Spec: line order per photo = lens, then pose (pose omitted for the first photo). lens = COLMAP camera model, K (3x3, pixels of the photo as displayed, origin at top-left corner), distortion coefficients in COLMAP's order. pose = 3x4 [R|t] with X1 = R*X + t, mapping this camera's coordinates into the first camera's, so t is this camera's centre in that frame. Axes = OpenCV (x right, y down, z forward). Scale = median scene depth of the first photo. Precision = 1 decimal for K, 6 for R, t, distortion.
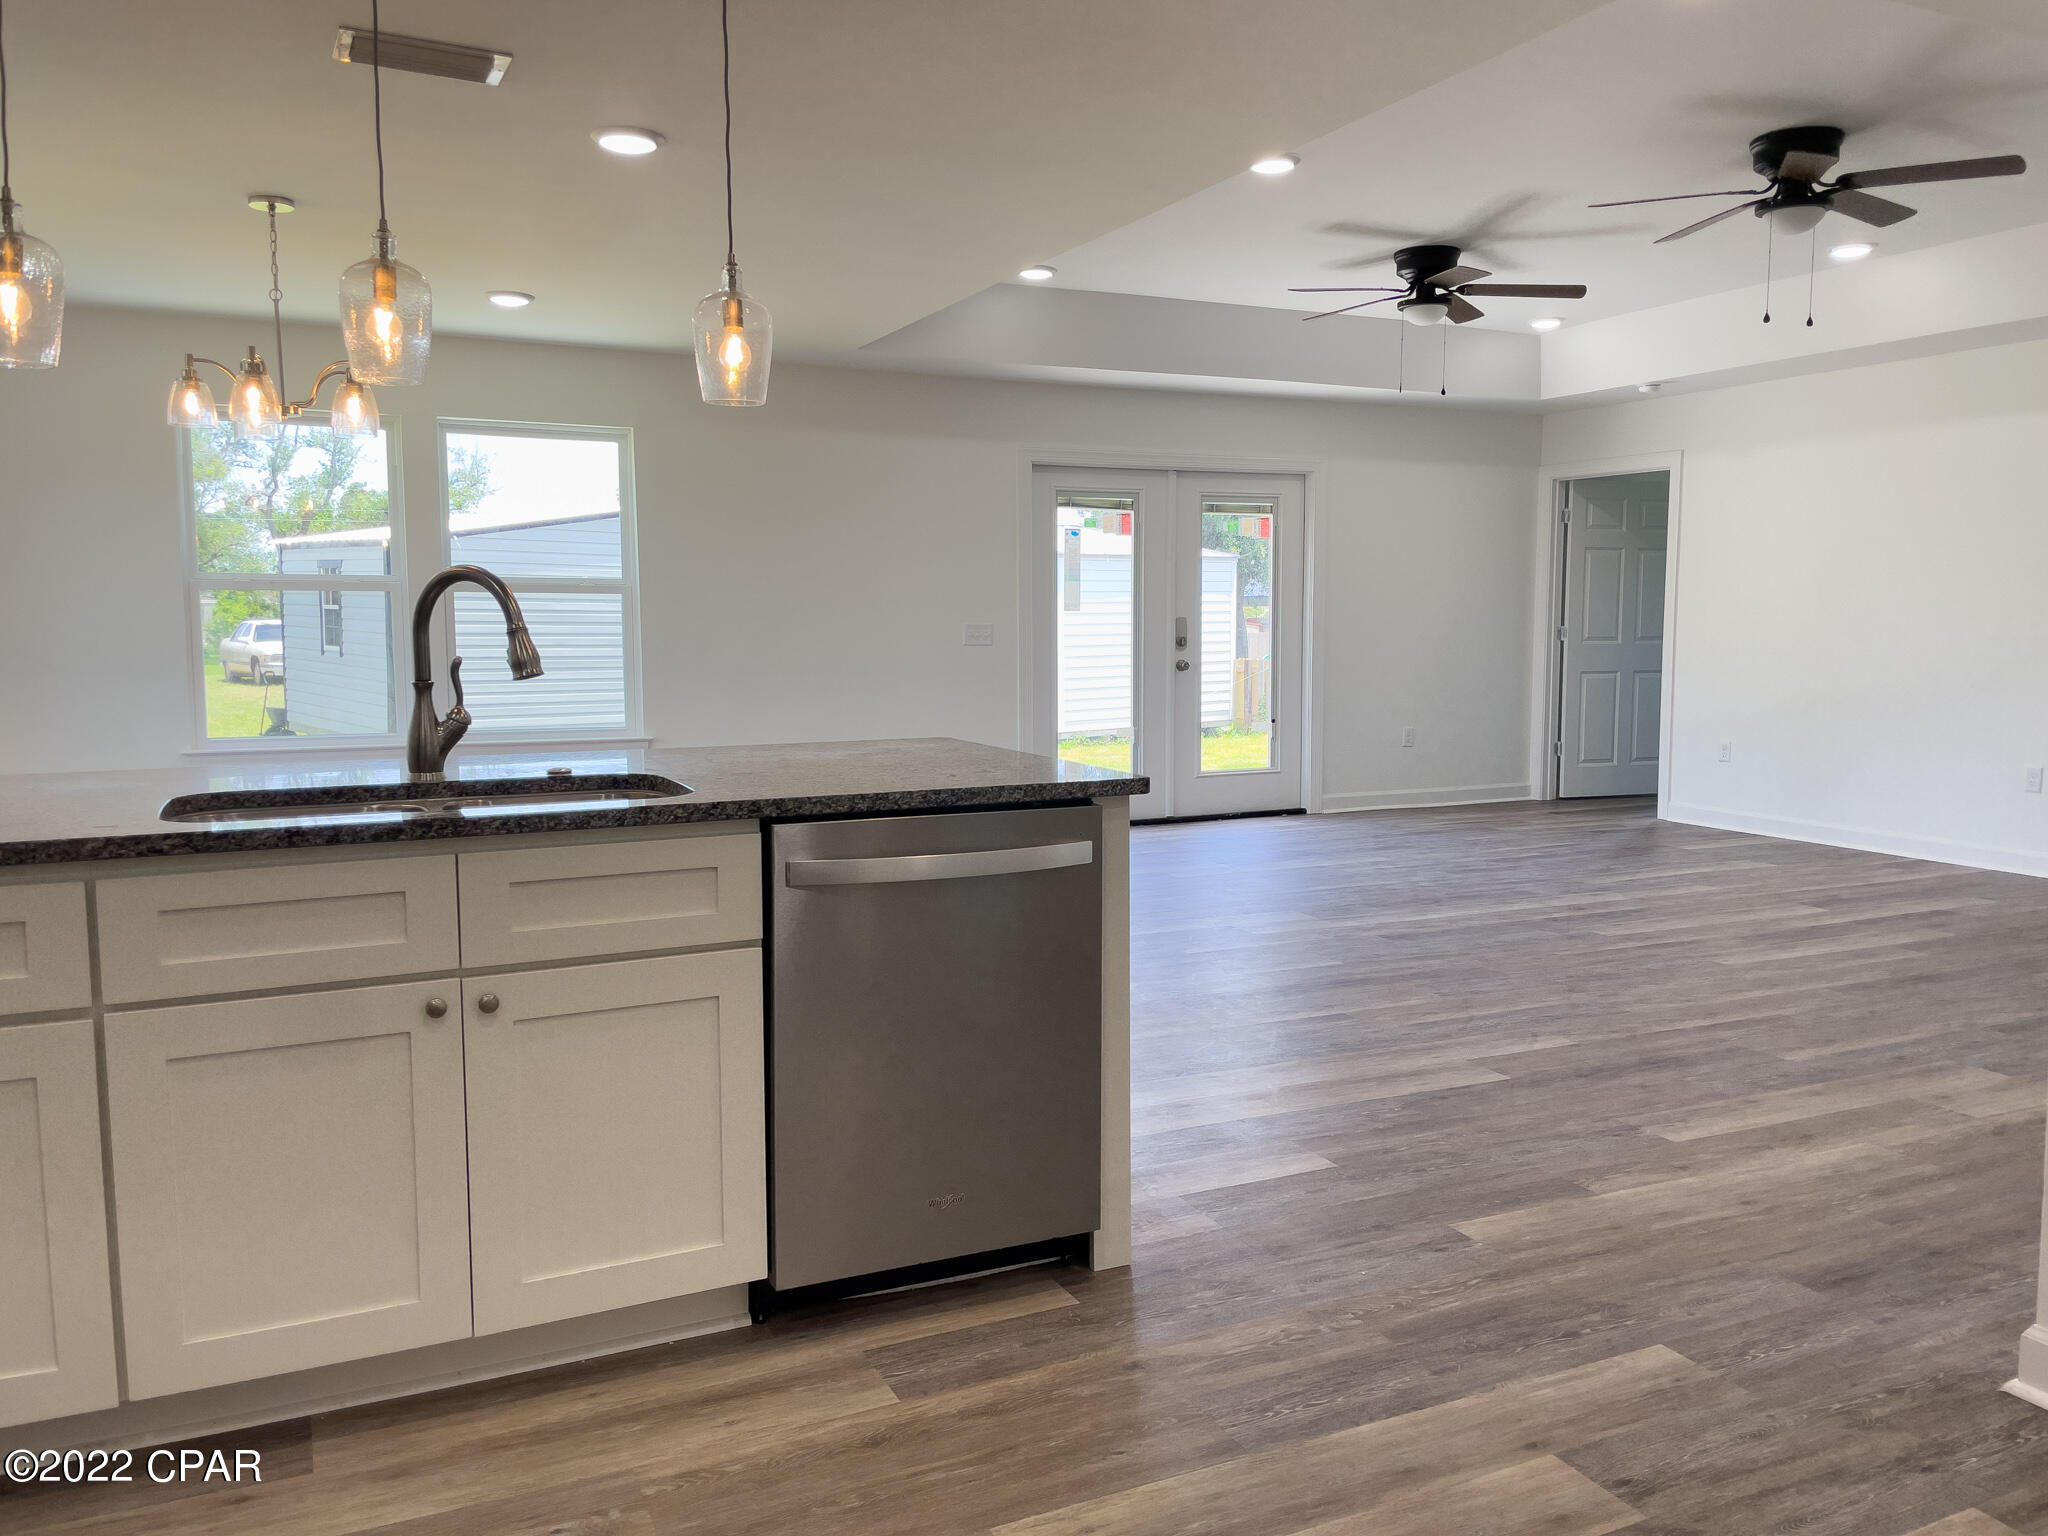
lens RADIAL K [[1553.4, 0, 1032.1], [0, 1553.4, 760.2], [0, 0, 1]] dist [0.090072, -0.133394]
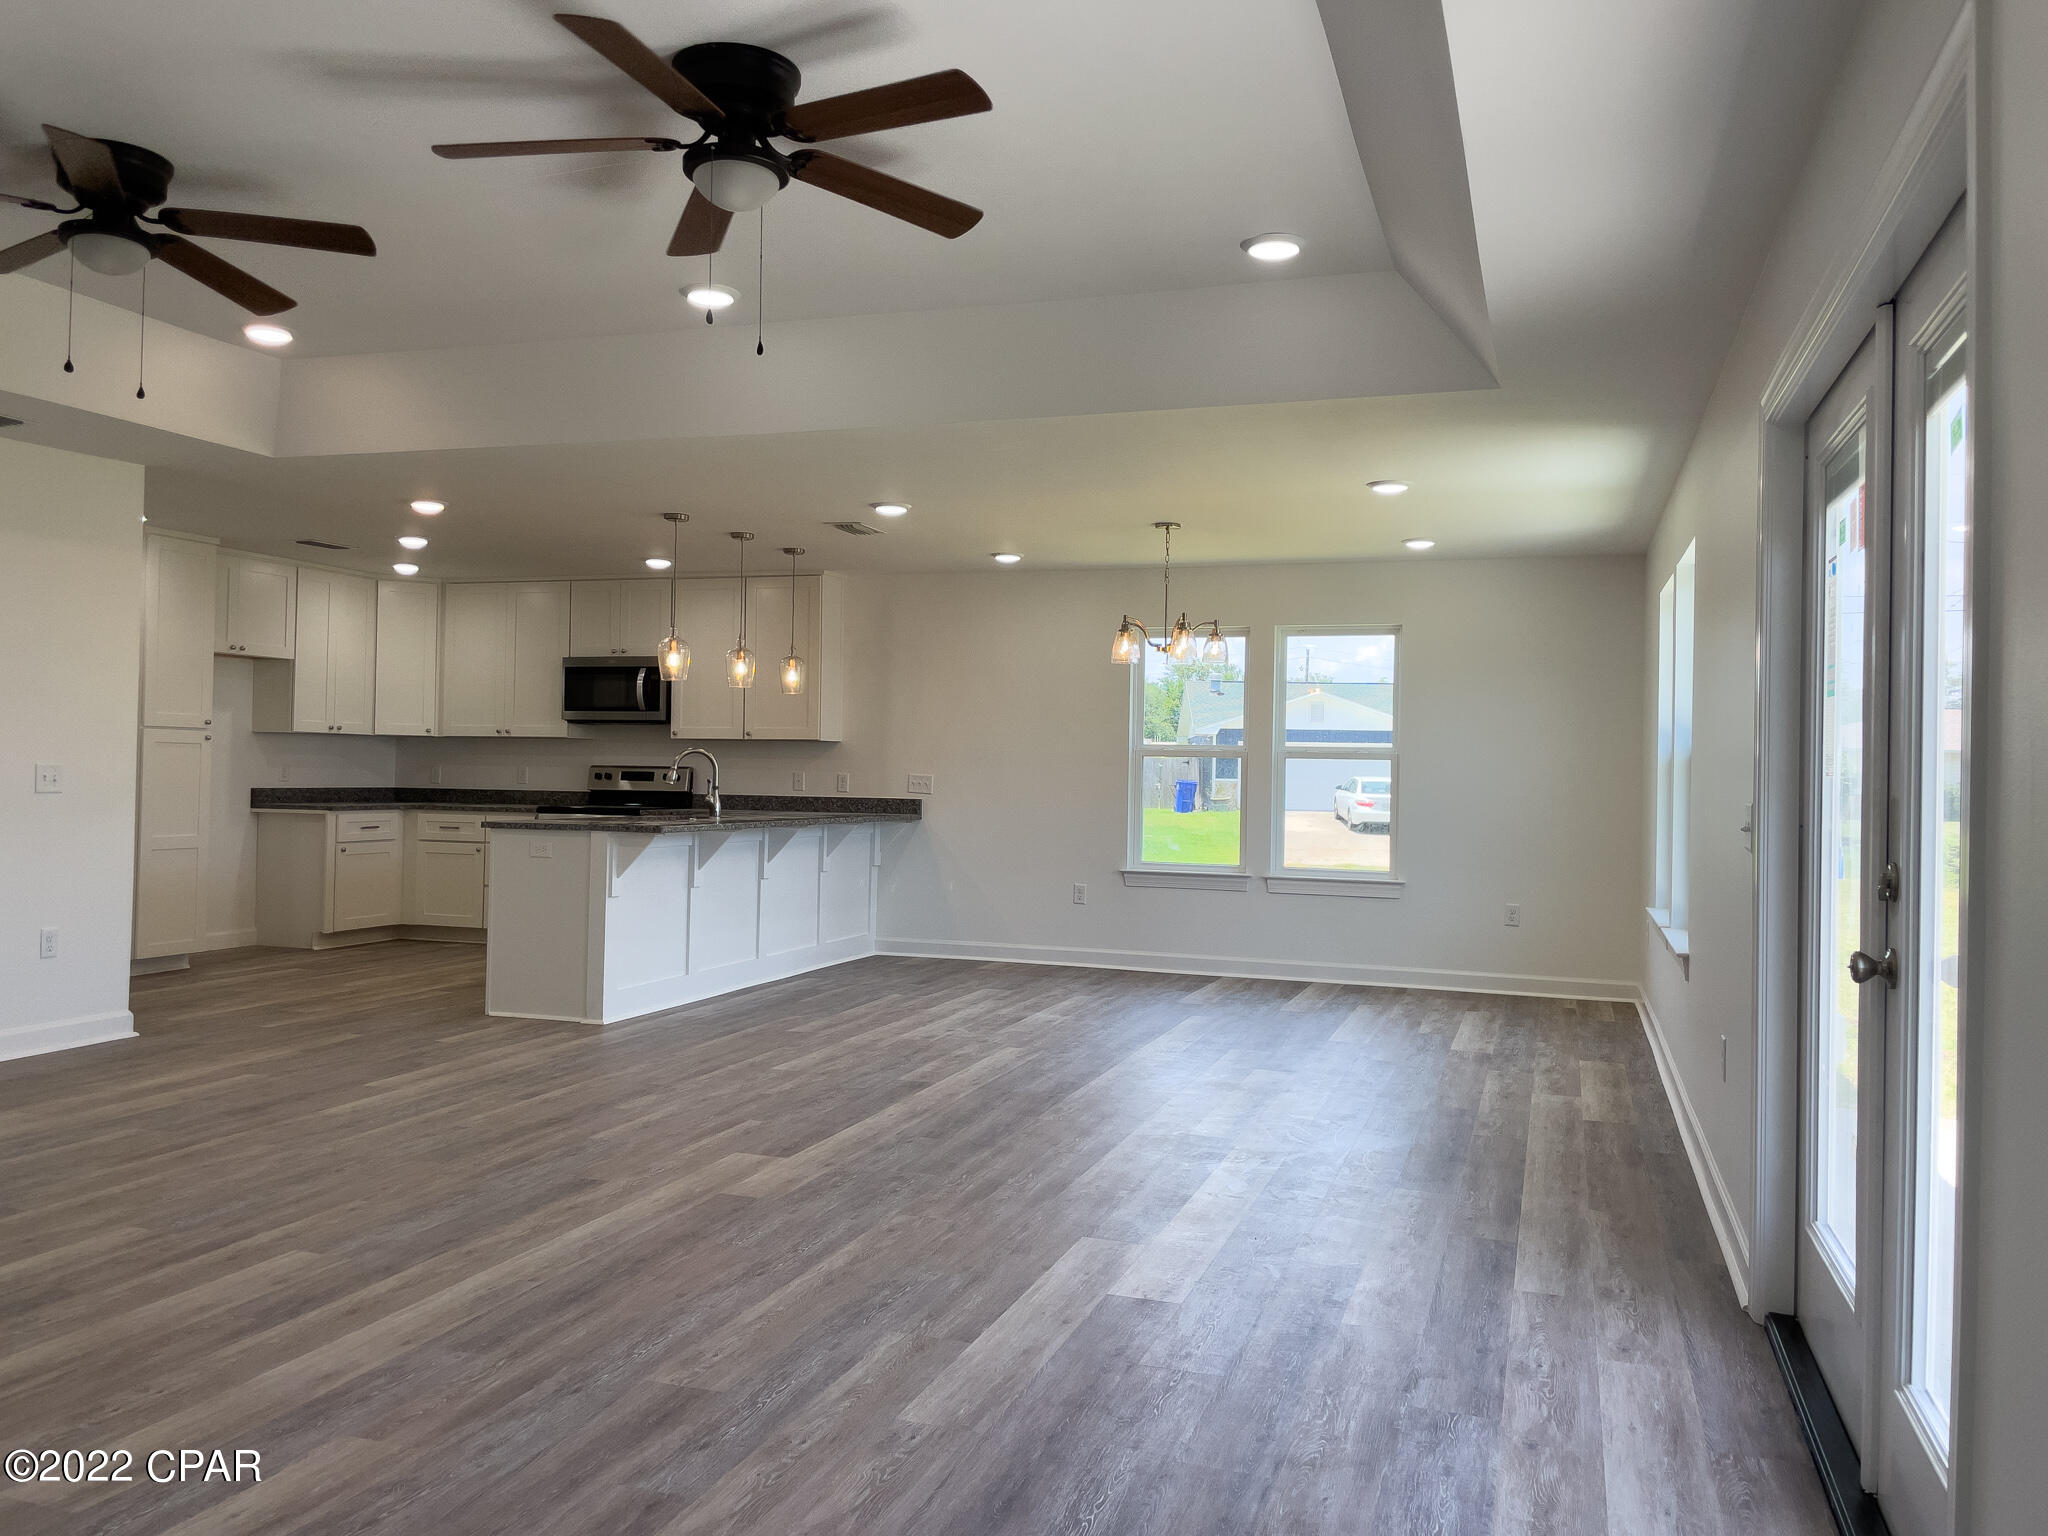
lens RADIAL K [[1553.4, 0, 1032.1], [0, 1553.4, 760.2], [0, 0, 1]] dist [0.090072, -0.133394]
pose [[-0.699446, -0.017031, -0.714483, 0.482444], [-0.084763, 0.994637, 0.059270, -0.120153], [0.709641, 0.102018, -0.697138, 1.278107]]
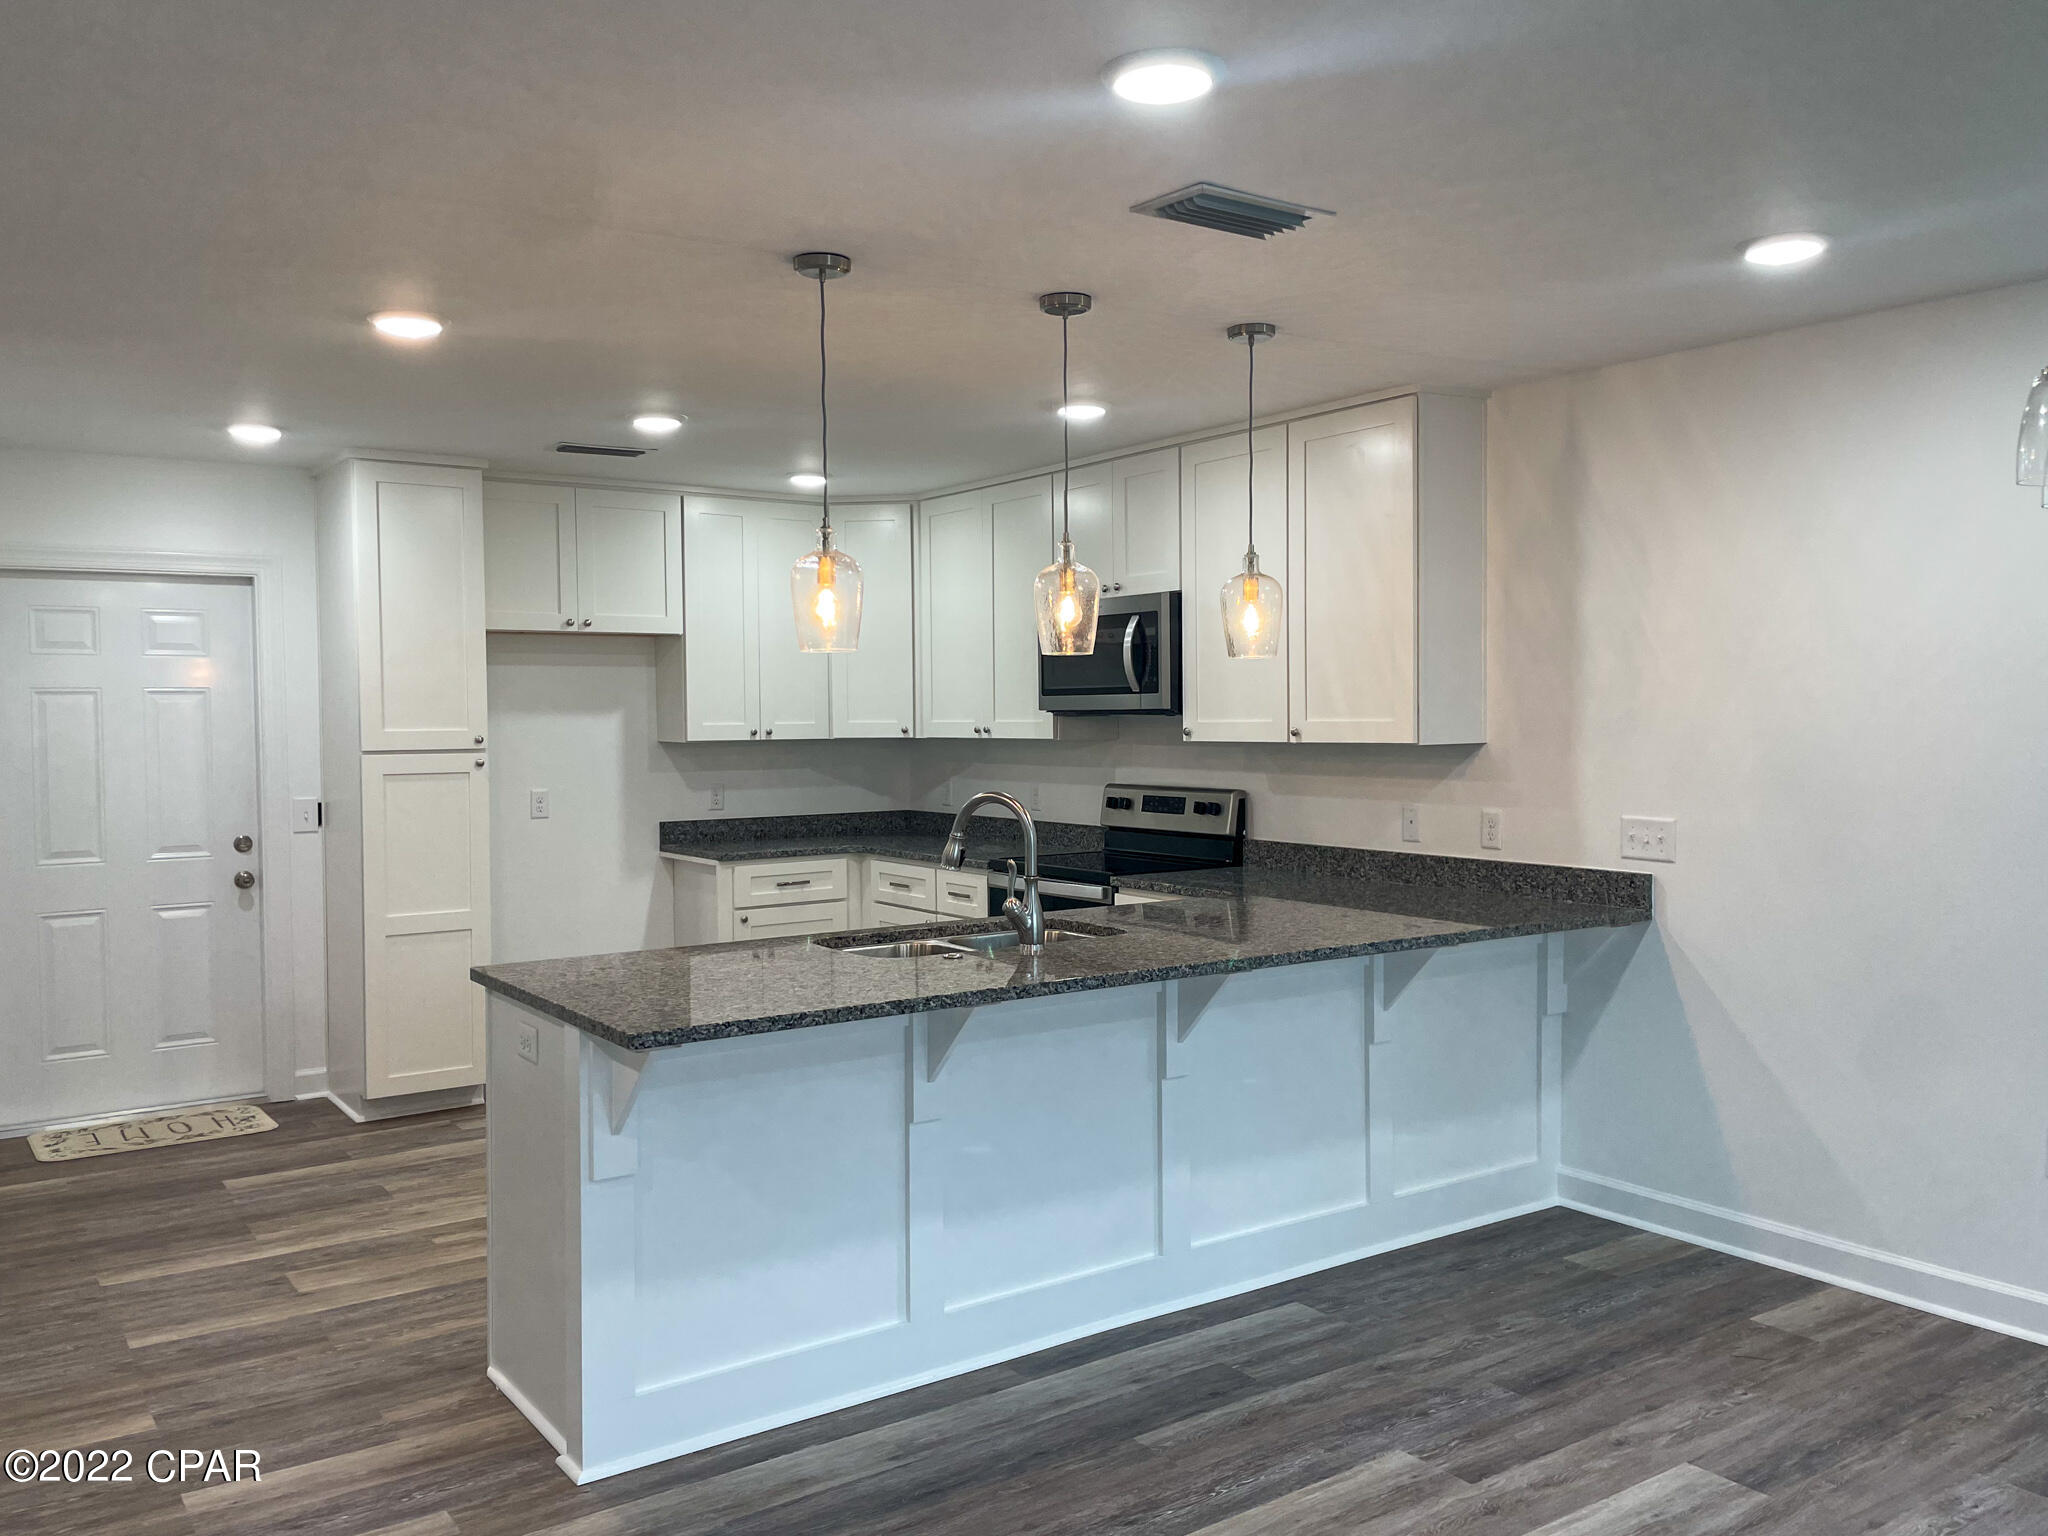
lens RADIAL K [[1626.2, 0, 1024.0], [0, 1626.2, 768.0], [0, 0, 1]] dist [0.099543, -0.158676]
pose [[-0.986981, 0.015863, -0.160050, -0.057794], [-0.004979, 0.991634, 0.128987, -0.118731], [0.160758, 0.128105, -0.978645, 0.861333]]
